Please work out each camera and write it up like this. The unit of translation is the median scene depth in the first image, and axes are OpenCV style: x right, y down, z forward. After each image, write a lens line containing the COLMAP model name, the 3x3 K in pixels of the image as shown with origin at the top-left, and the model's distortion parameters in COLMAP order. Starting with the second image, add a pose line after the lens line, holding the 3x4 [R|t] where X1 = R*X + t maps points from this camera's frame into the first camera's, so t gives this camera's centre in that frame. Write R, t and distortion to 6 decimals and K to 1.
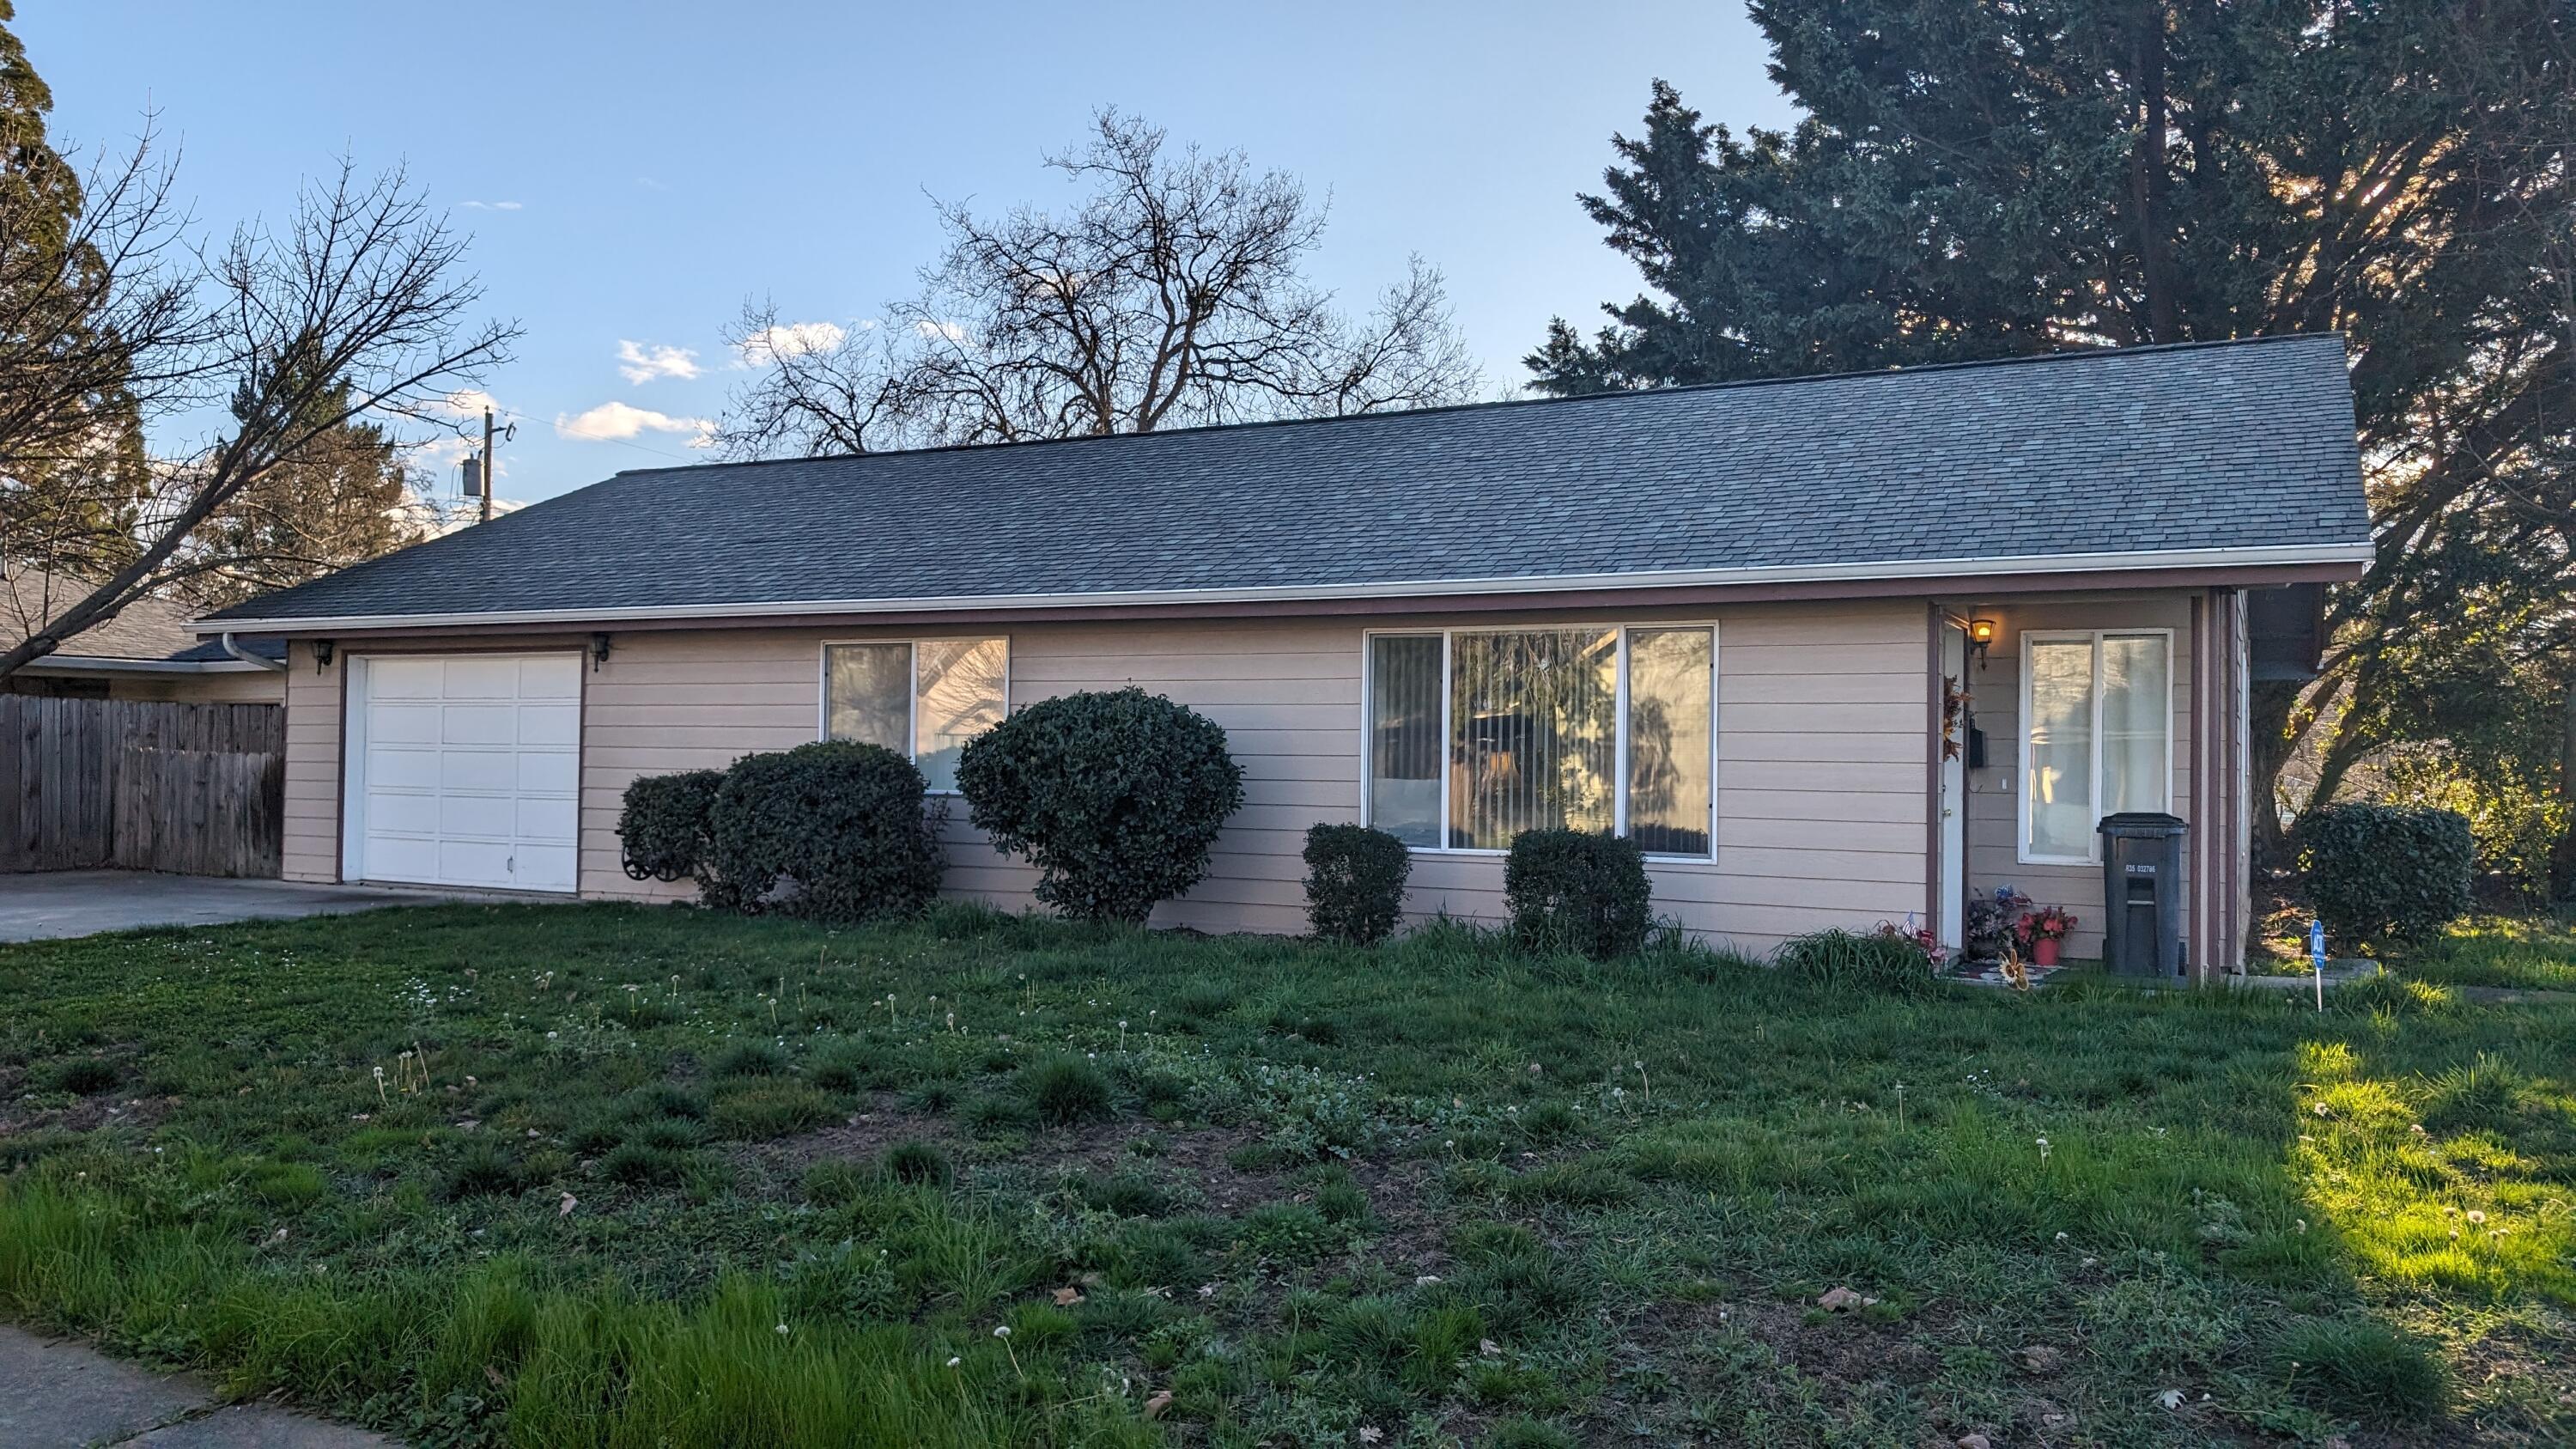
lens RADIAL K [[1888.6, 0, 1288.0], [0, 1888.6, 724.5], [0, 0, 1]] dist [0.005167, 0.008371]
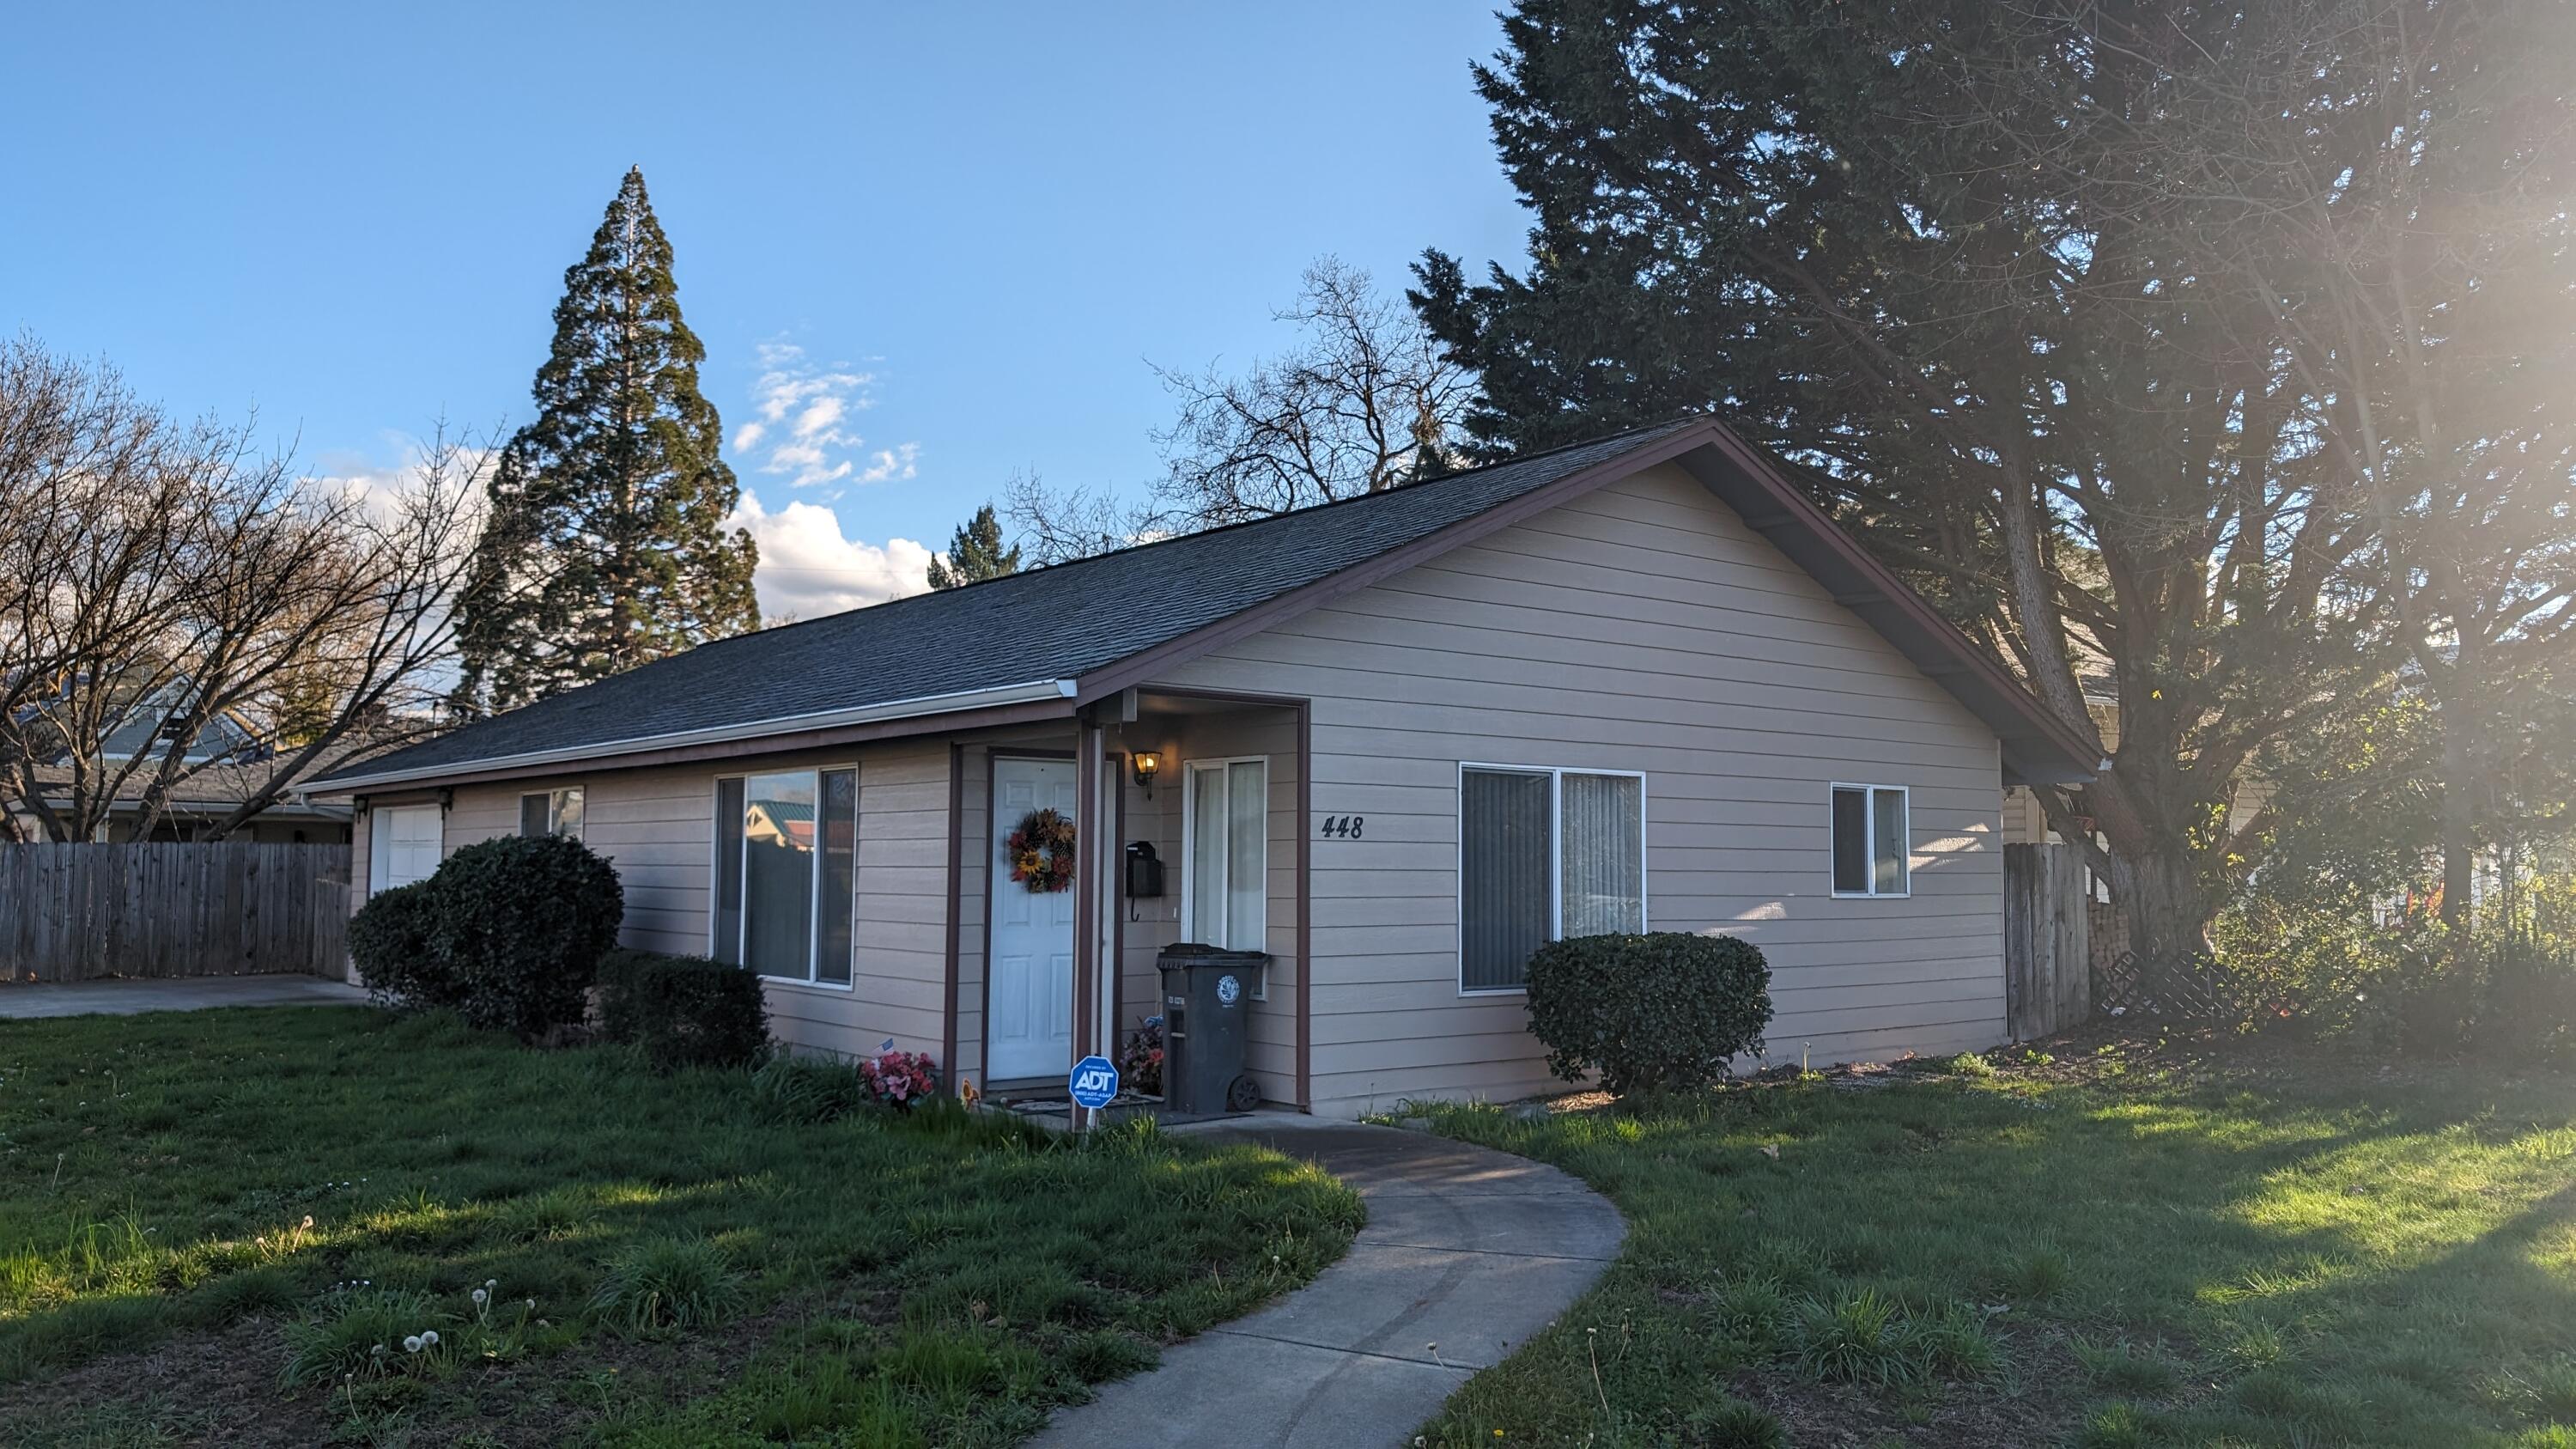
lens RADIAL K [[1888.6, 0, 1288.0], [0, 1888.6, 724.5], [0, 0, 1]] dist [0.005167, 0.008371]
pose [[0.918385, -0.039297, -0.393731, 0.534265], [0.016645, 0.998012, -0.060785, -0.004234], [0.395337, 0.049270, 0.917214, 0.062485]]
